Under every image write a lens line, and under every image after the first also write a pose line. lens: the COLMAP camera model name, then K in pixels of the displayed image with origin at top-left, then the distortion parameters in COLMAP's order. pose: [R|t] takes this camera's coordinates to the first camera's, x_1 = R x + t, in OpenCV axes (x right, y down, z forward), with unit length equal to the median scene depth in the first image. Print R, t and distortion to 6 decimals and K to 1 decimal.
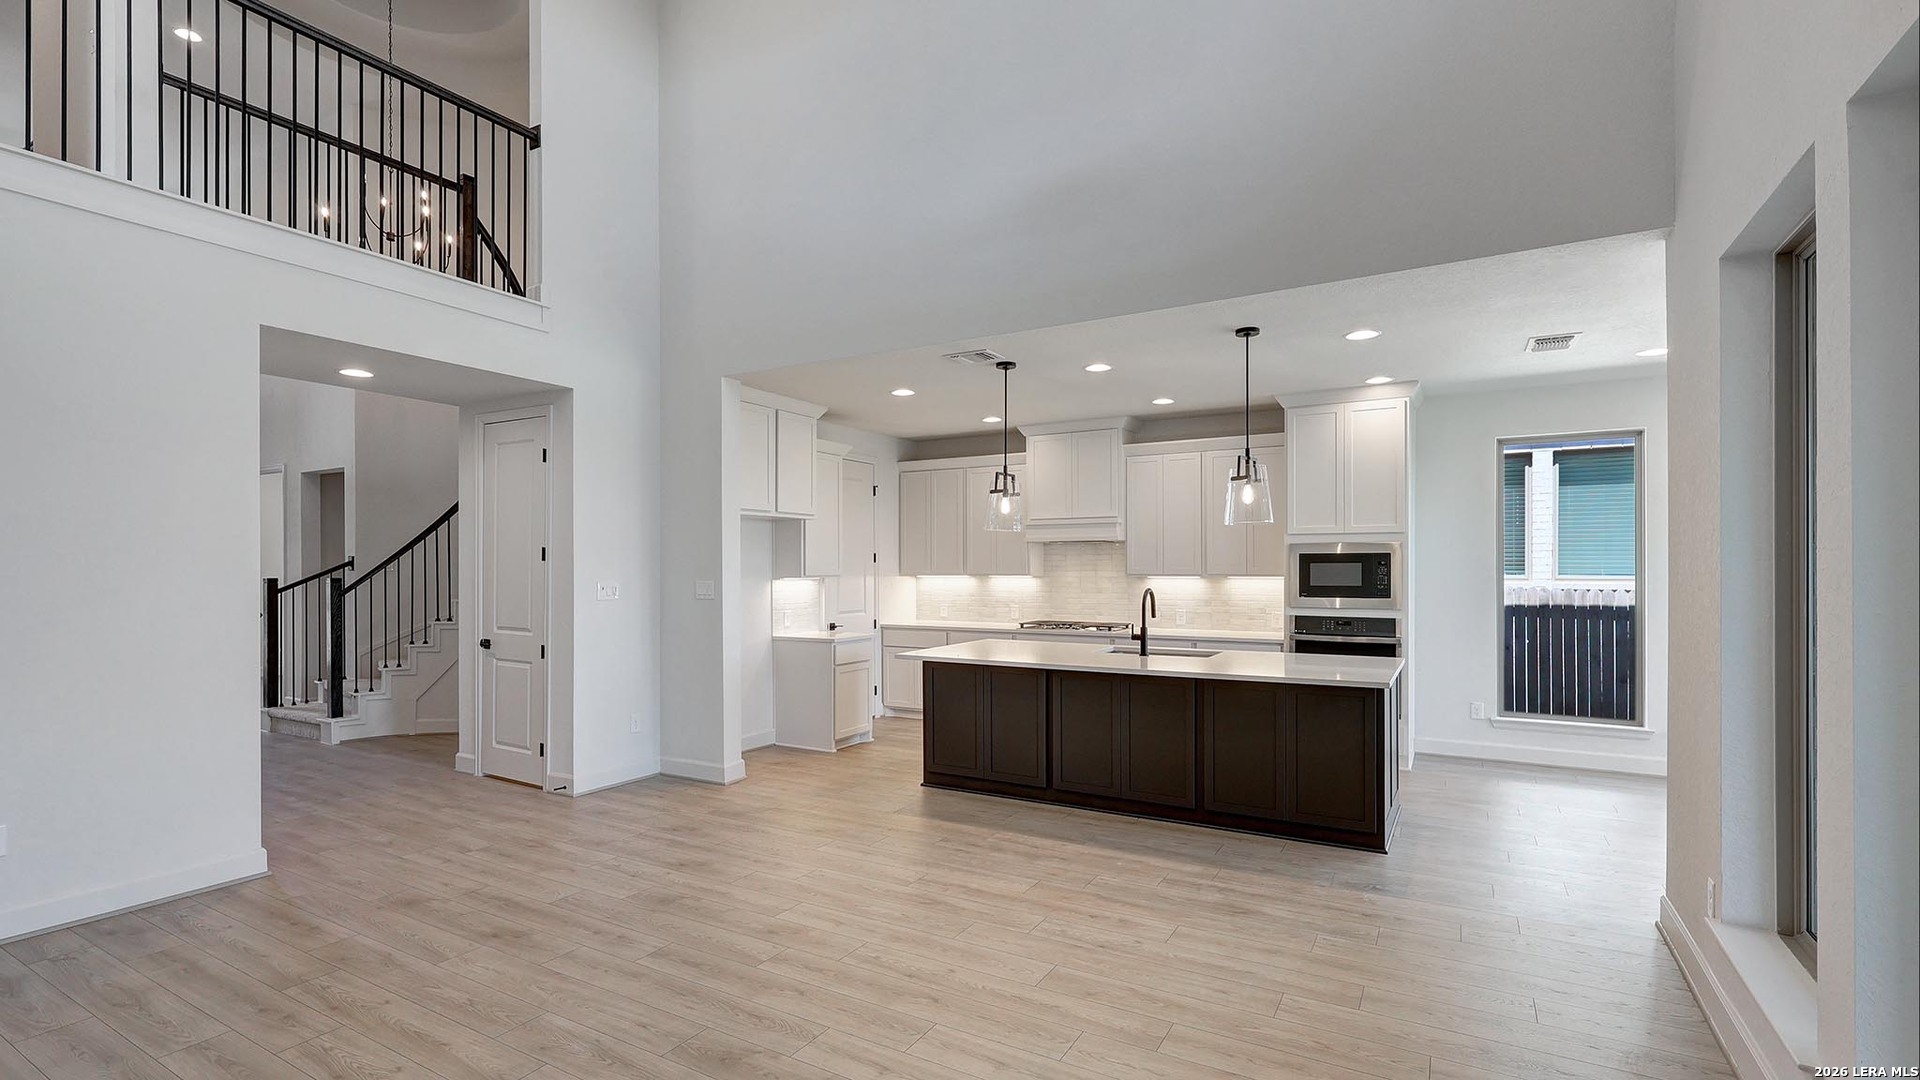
lens RADIAL K [[860.2, 0, 954.2], [0, 860.2, 557.8], [0, 0, 1]] dist [0.003240, 0.000000]
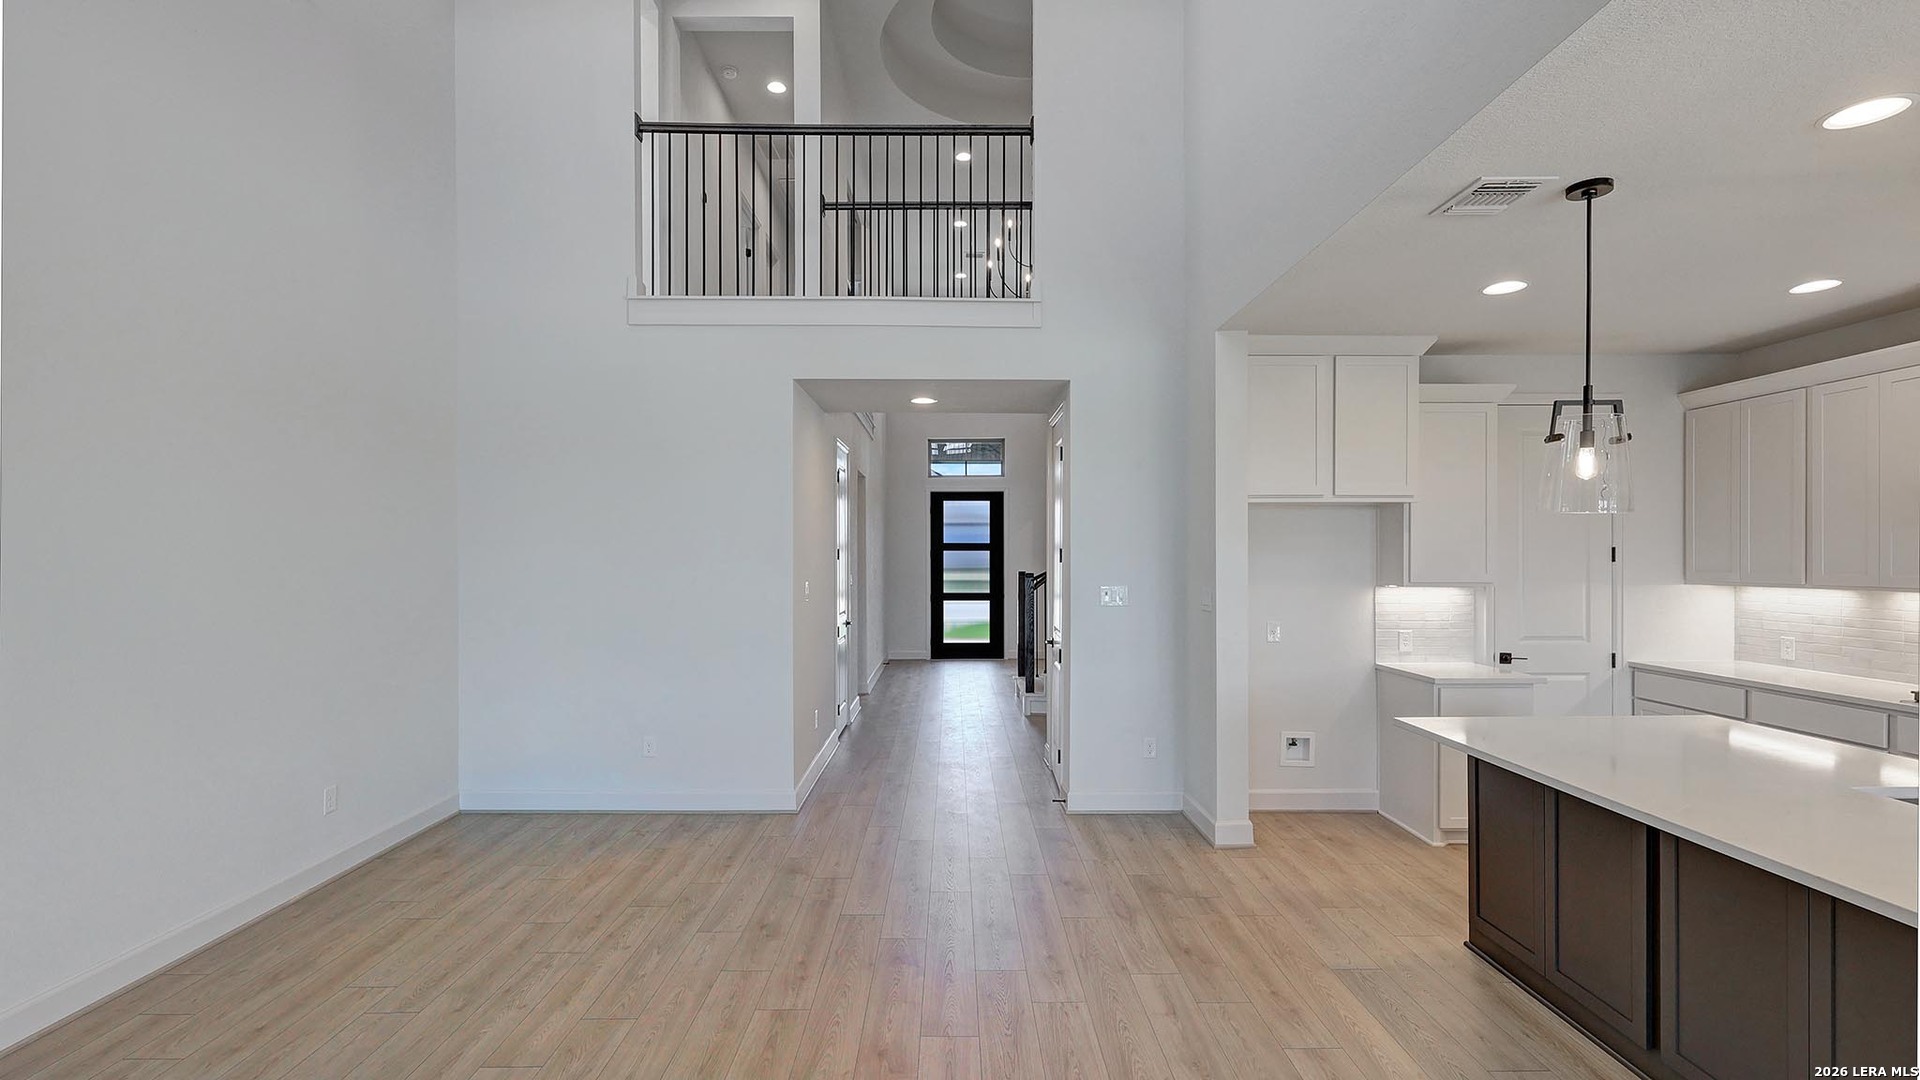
lens RADIAL K [[860.2, 0, 964.5], [0, 860.2, 550.0], [0, 0, 1]] dist [0.003240, 0.000000]
pose [[0.511566, -0.003835, -0.859236, 0.302748], [0.009679, 0.999952, 0.001299, -0.013051], [0.859190, -0.008981, 0.511579, 0.408799]]
